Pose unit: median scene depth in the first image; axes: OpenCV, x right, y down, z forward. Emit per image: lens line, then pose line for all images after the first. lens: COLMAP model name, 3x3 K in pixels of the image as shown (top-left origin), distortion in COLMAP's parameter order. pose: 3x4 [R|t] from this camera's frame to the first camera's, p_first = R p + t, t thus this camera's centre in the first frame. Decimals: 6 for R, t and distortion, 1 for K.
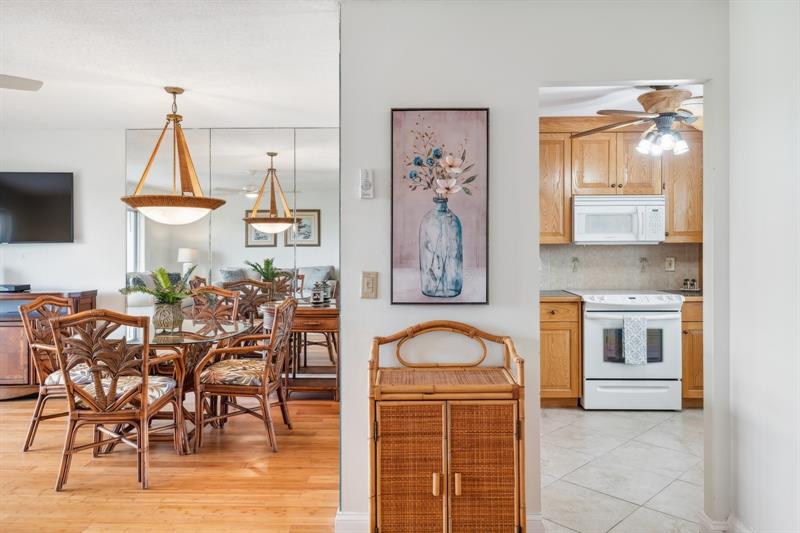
lens RADIAL K [[579.8, 0, 400.0], [0, 579.8, 266.5], [0, 0, 1]] dist [0.001069, 0.000035]
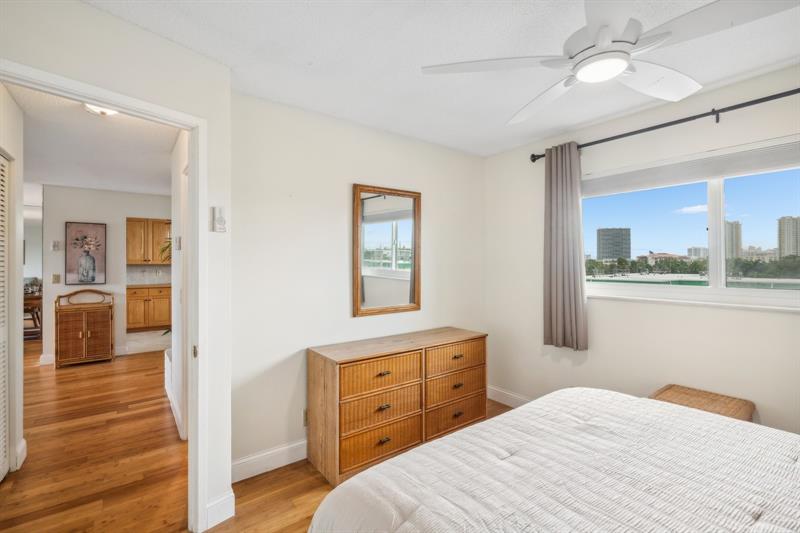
lens RADIAL K [[362.7, 0, 400.0], [0, 362.7, 266.5], [0, 0, 1]] dist [-0.000061, -0.000137]
pose [[0.781126, 0.000050, 0.624373, 0.172116], [0.016902, 0.999632, -0.021226, 0.038975], [-0.624145, 0.027133, 0.780838, -1.635597]]
